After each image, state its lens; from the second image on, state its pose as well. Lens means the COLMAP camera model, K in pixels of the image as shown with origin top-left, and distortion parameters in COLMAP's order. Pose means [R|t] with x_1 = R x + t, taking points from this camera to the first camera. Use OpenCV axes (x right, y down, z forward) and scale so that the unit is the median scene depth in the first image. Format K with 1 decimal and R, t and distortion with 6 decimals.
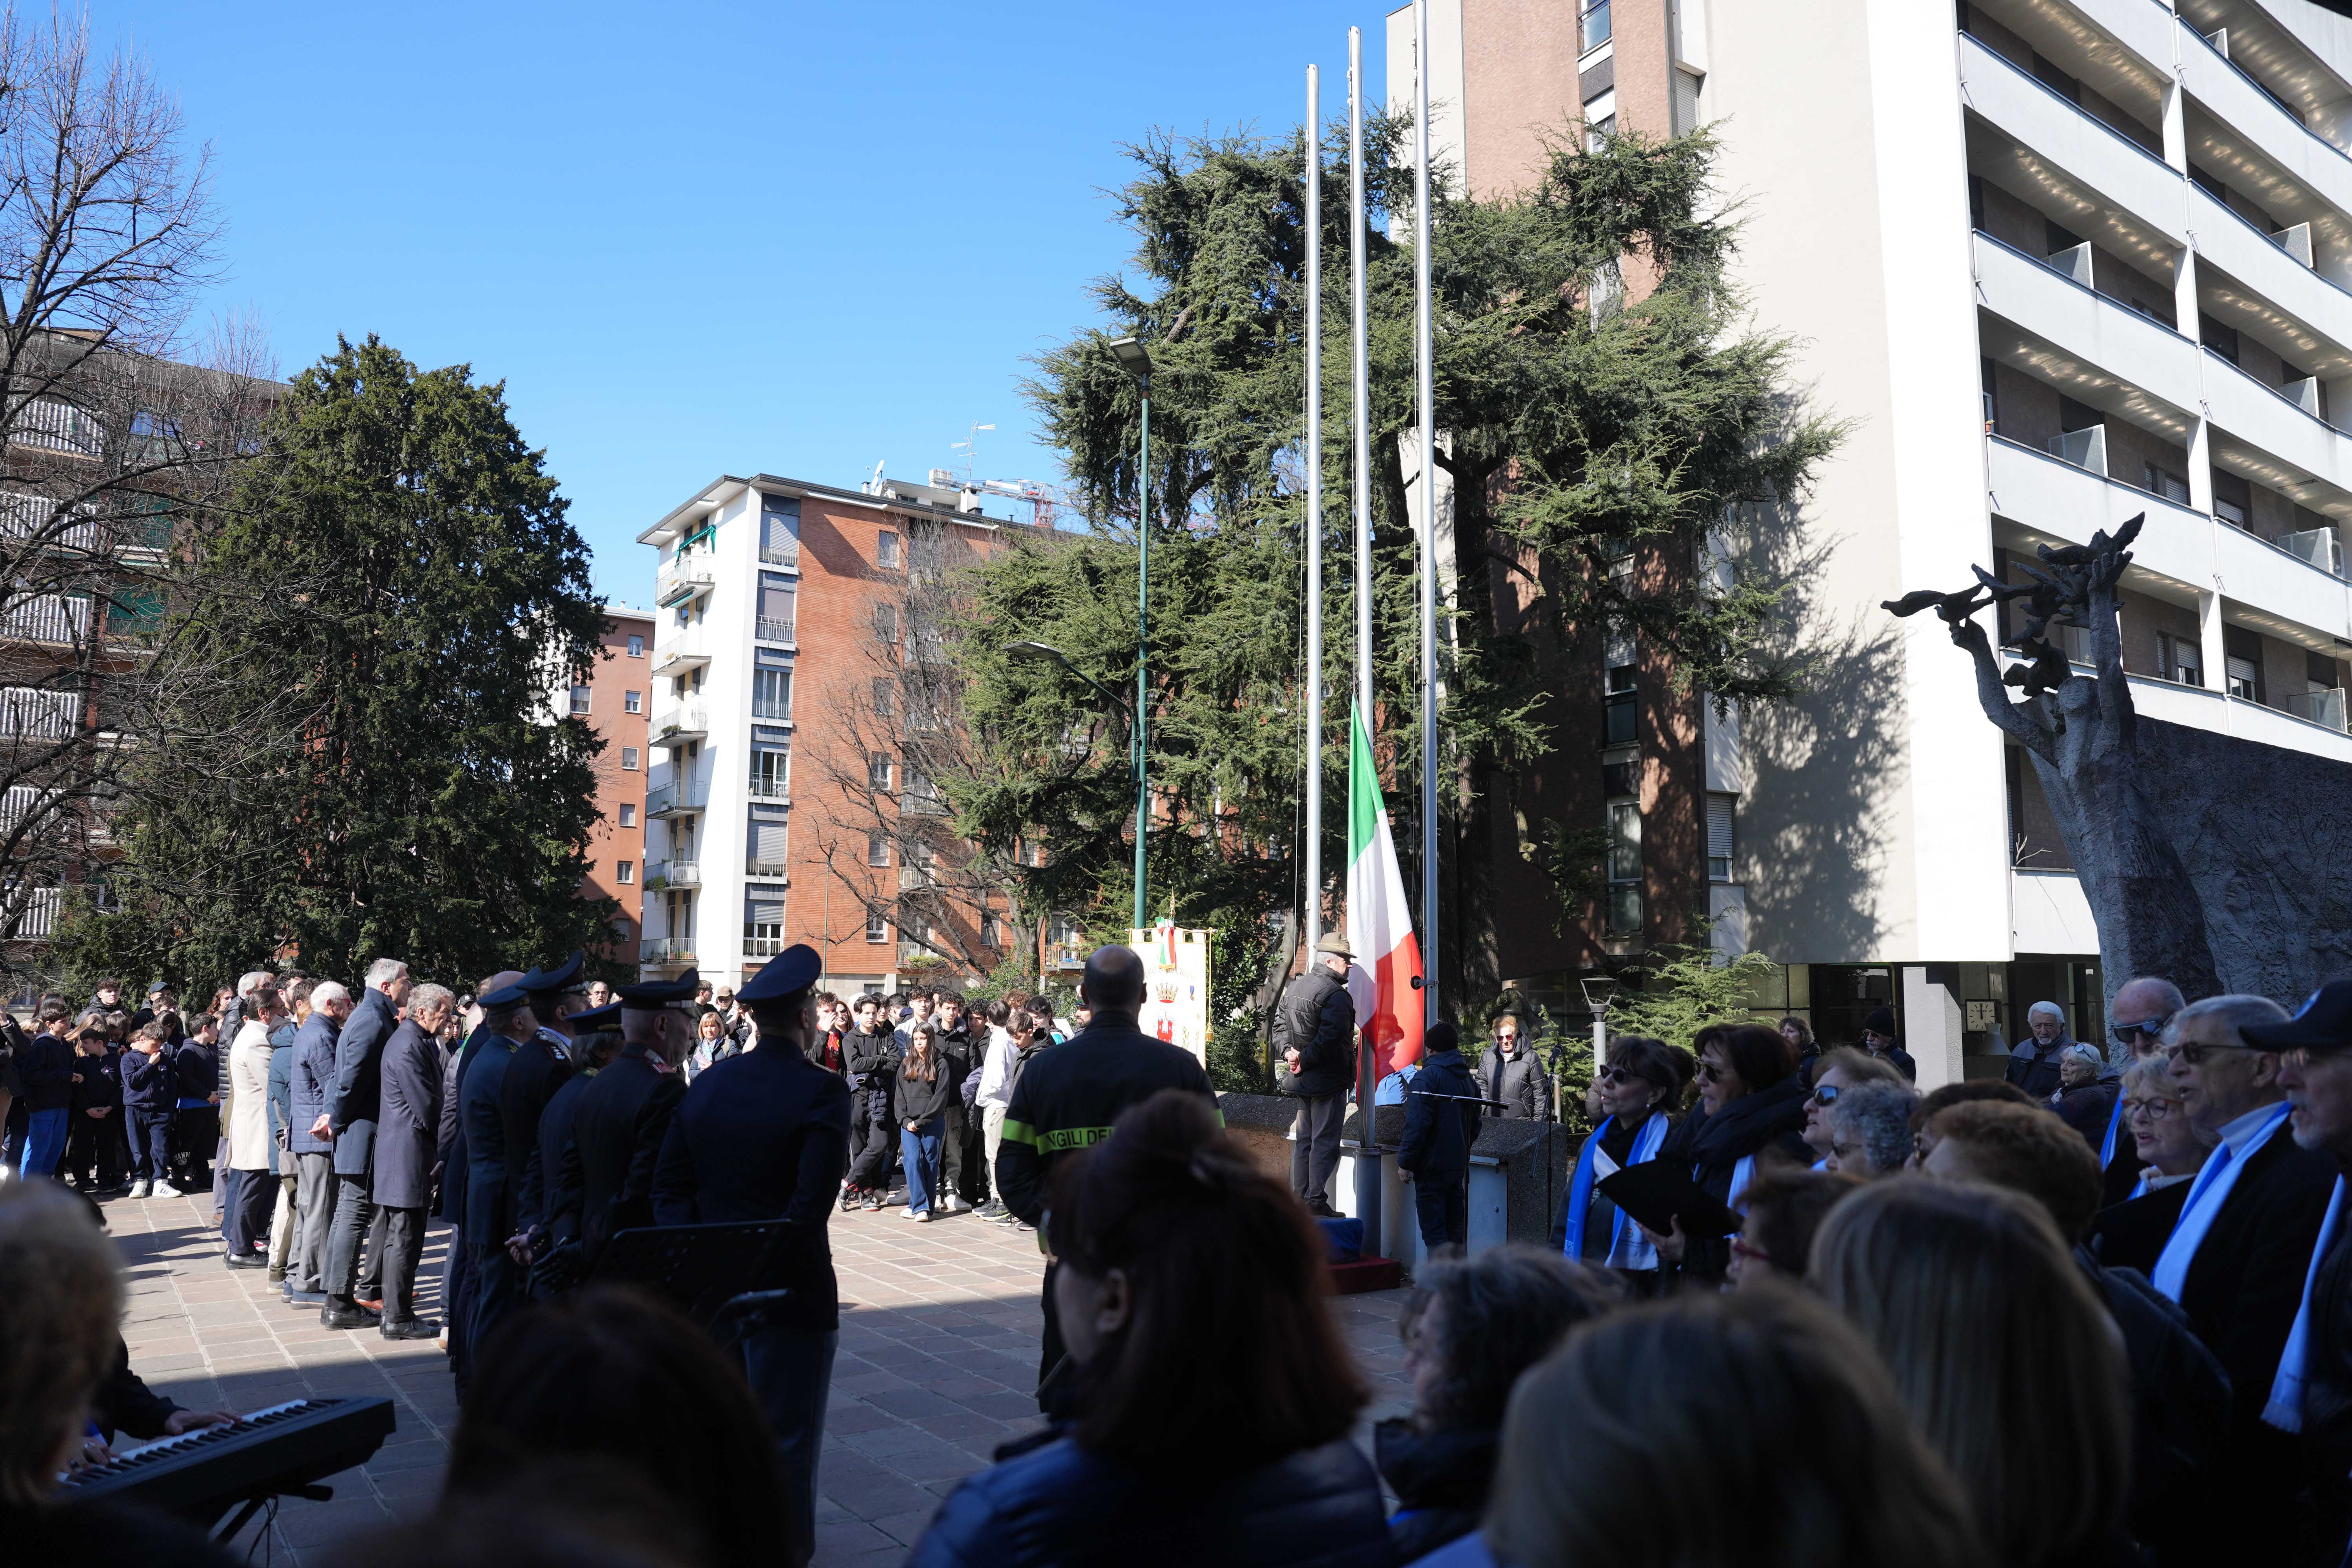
lens RADIAL K [[1652.7, 0, 1180.1], [0, 1652.7, 792.9], [0, 0, 1]] dist [-0.099665, 0.080775]
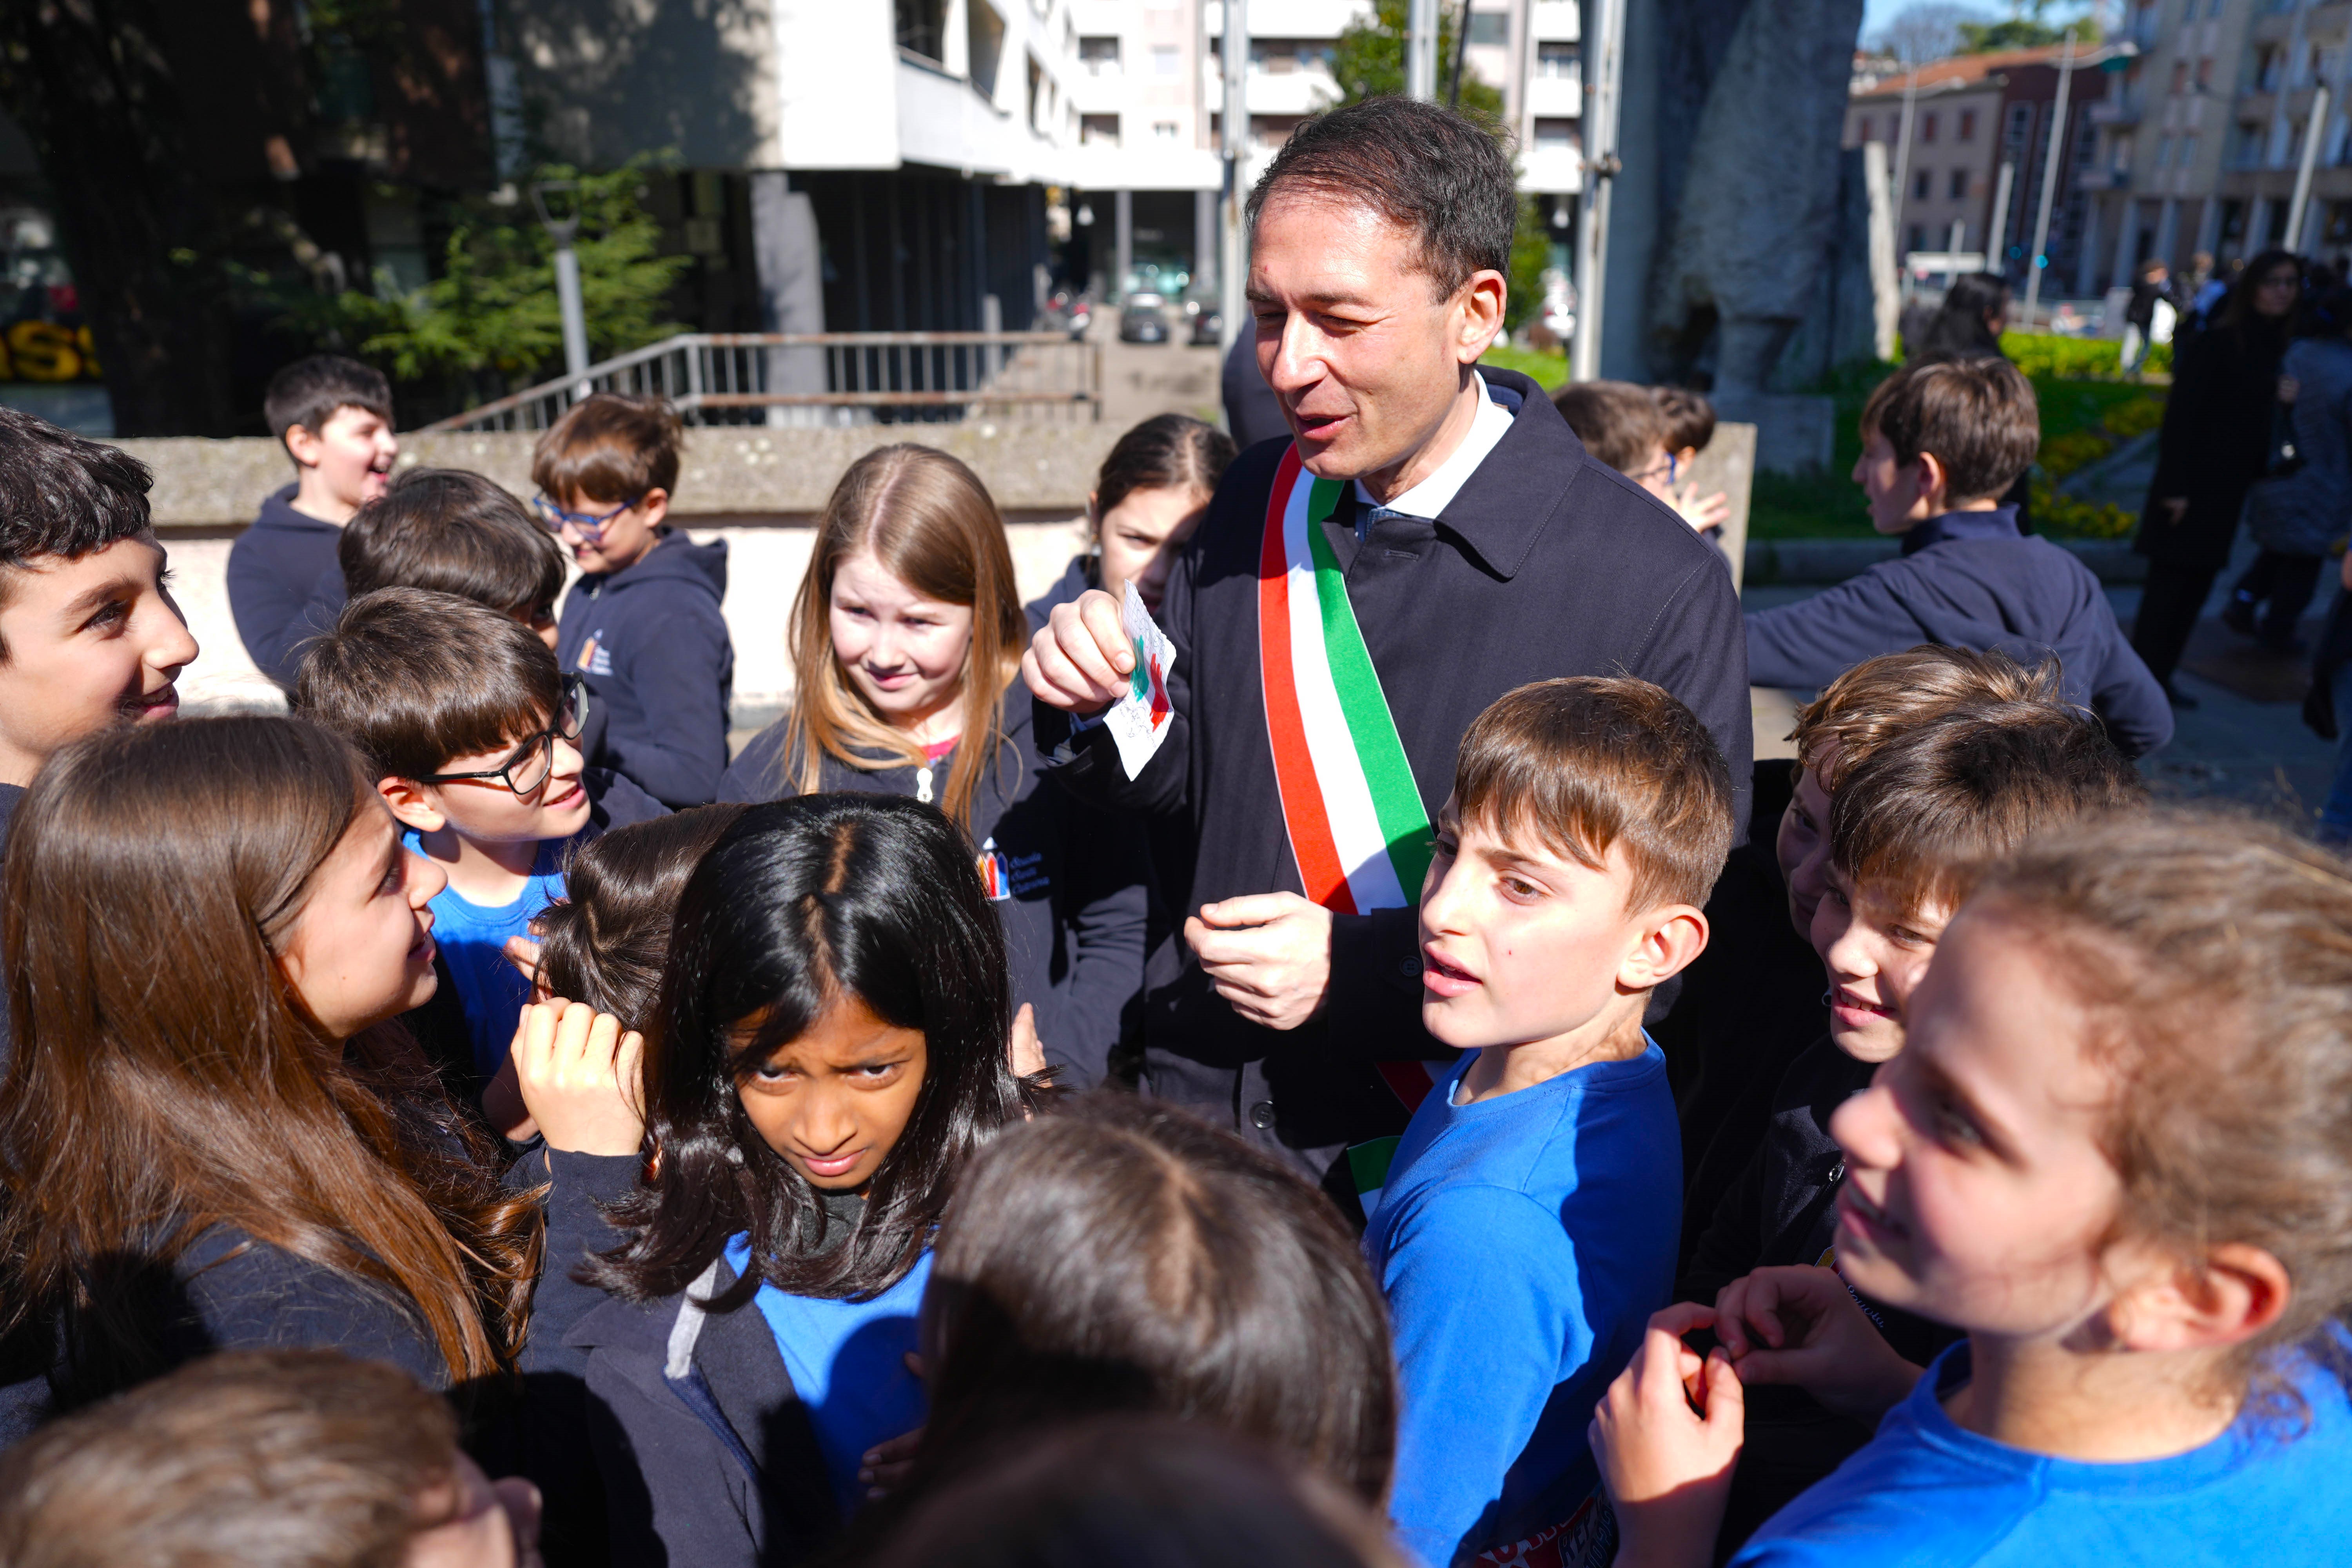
lens RADIAL K [[1652.7, 0, 1202.8], [0, 1652.7, 789.4], [0, 0, 1]] dist [-0.099665, 0.080775]
pose [[0.567947, -0.284112, 0.772474, -0.129587], [-0.093963, 0.910016, 0.403783, 0.034840], [-0.817684, -0.301912, 0.490145, 0.299340]]
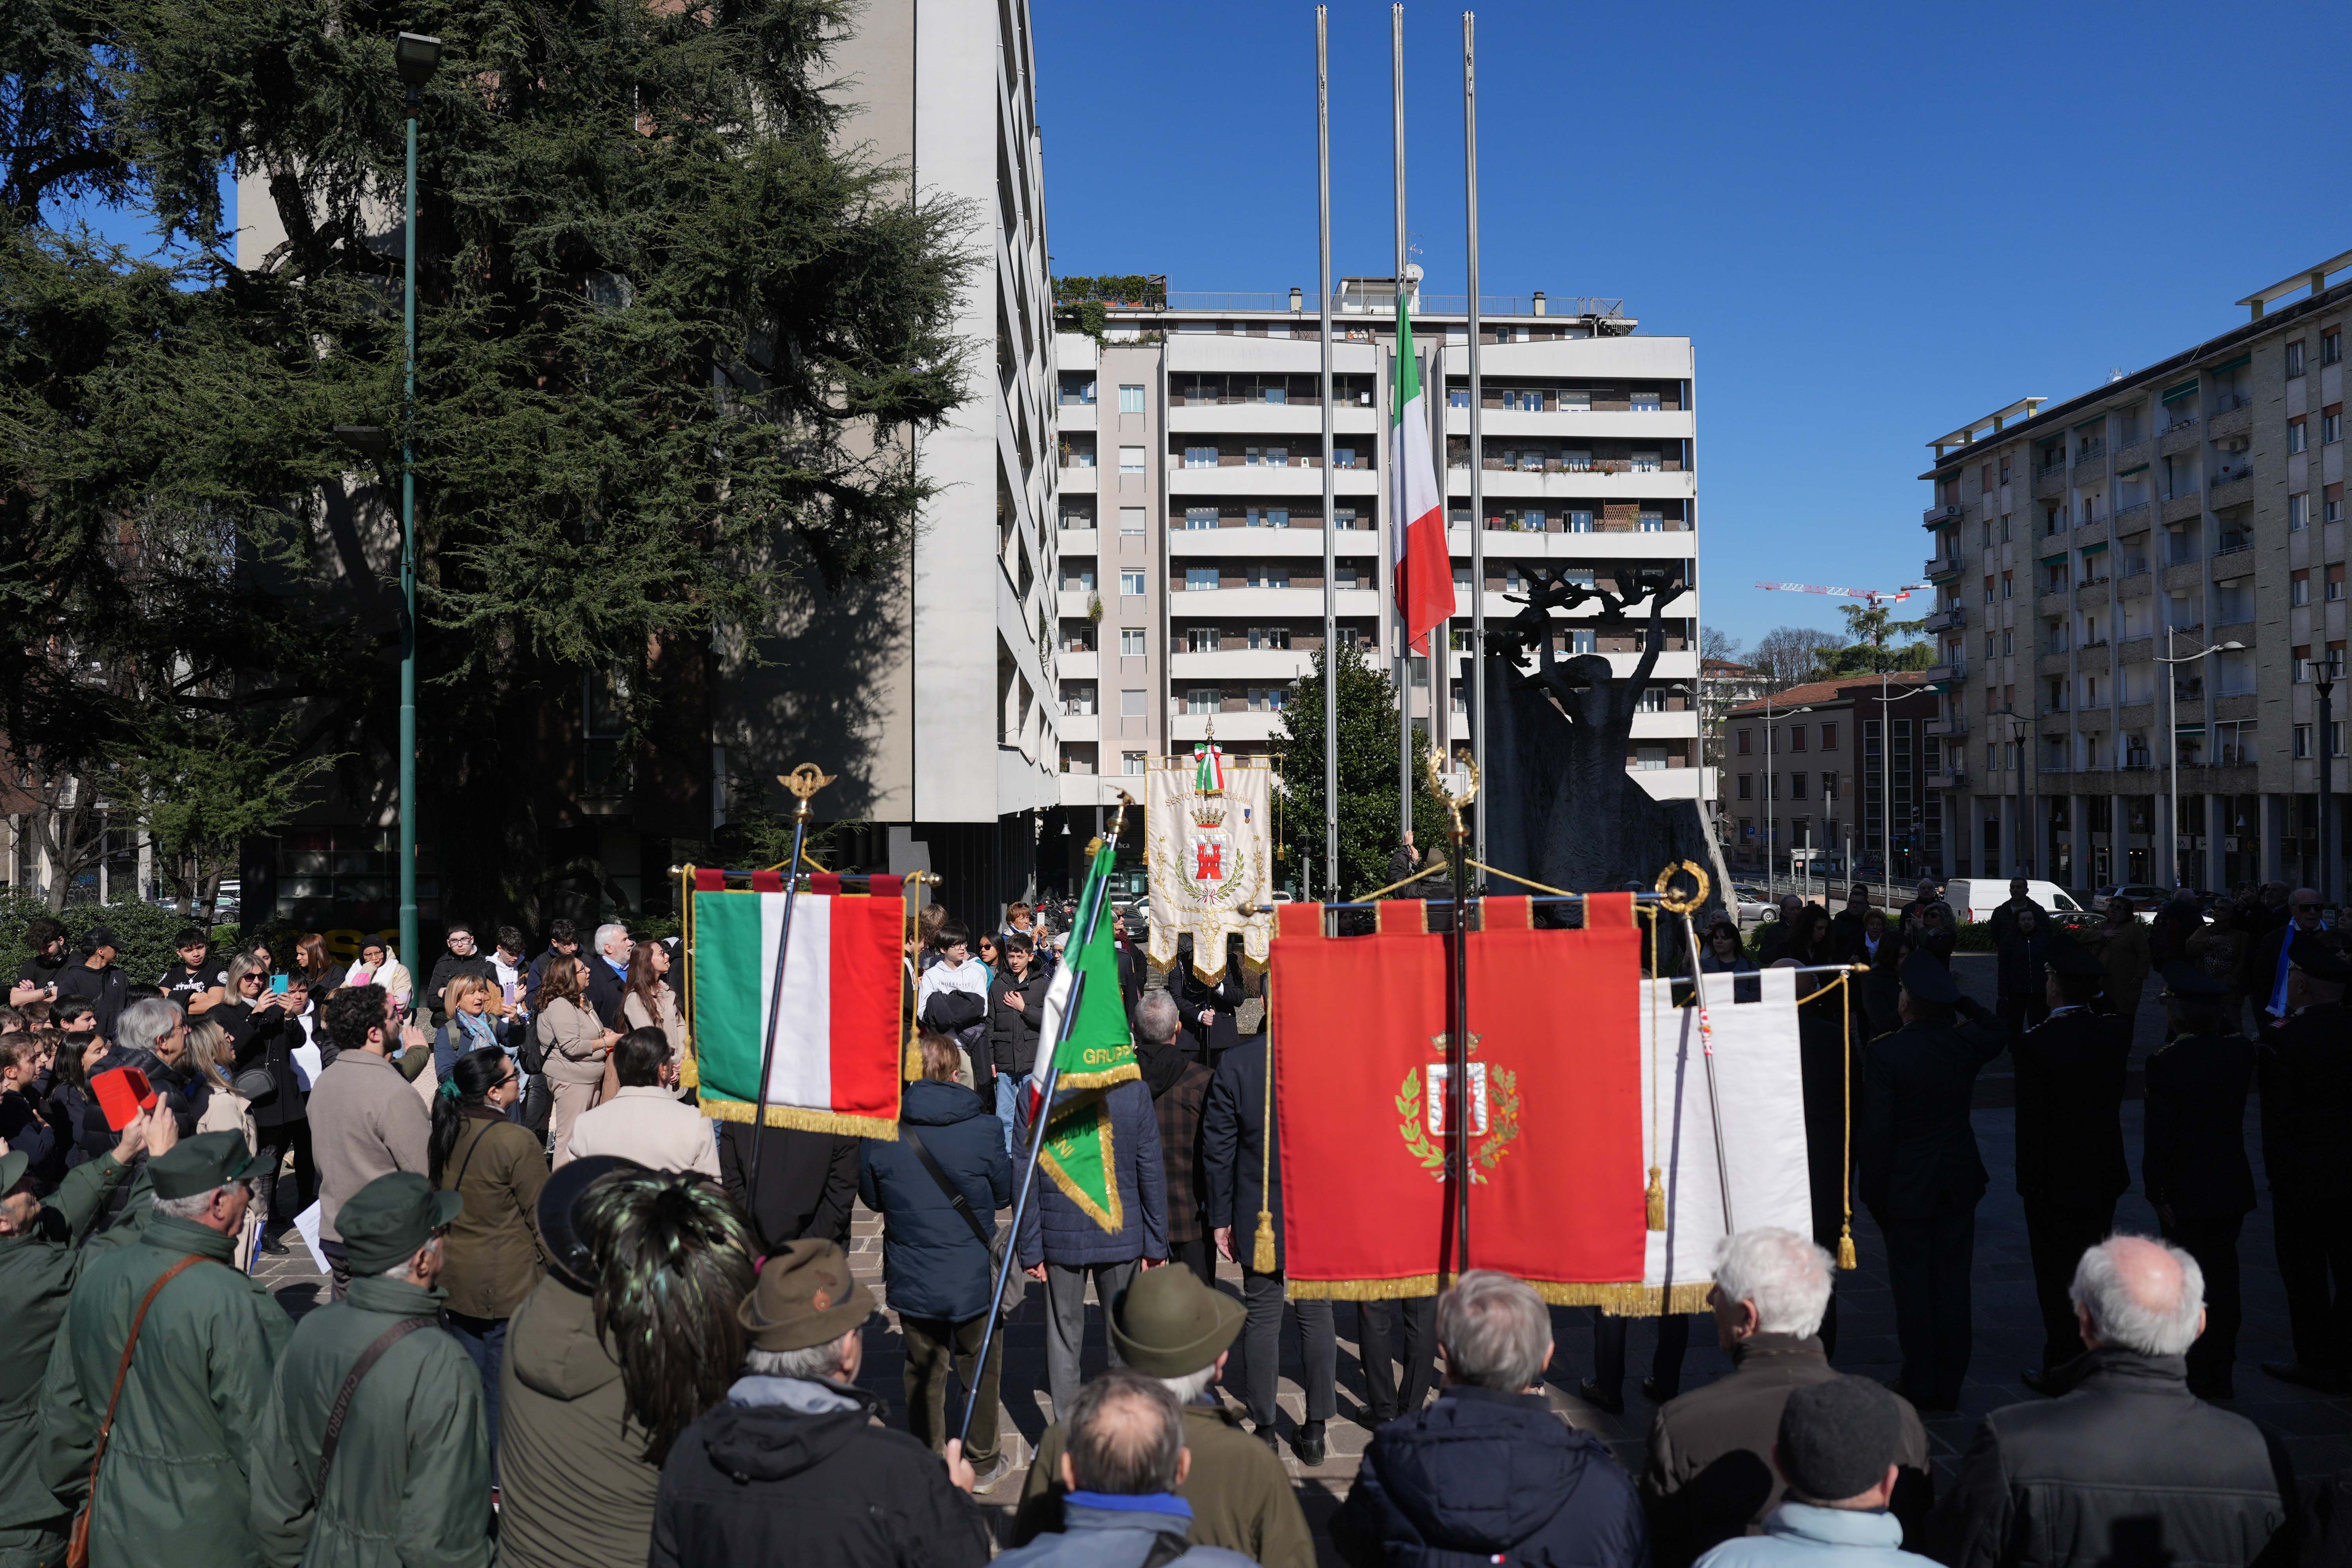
lens RADIAL K [[1652.7, 0, 1208.2], [0, 1652.7, 781.7], [0, 0, 1]] dist [-0.099665, 0.080775]
pose [[0.536208, 0.000299, 0.844086, -0.358016], [-0.086940, 0.994701, 0.054877, -0.004135], [-0.839596, -0.102810, 0.533393, 0.200905]]
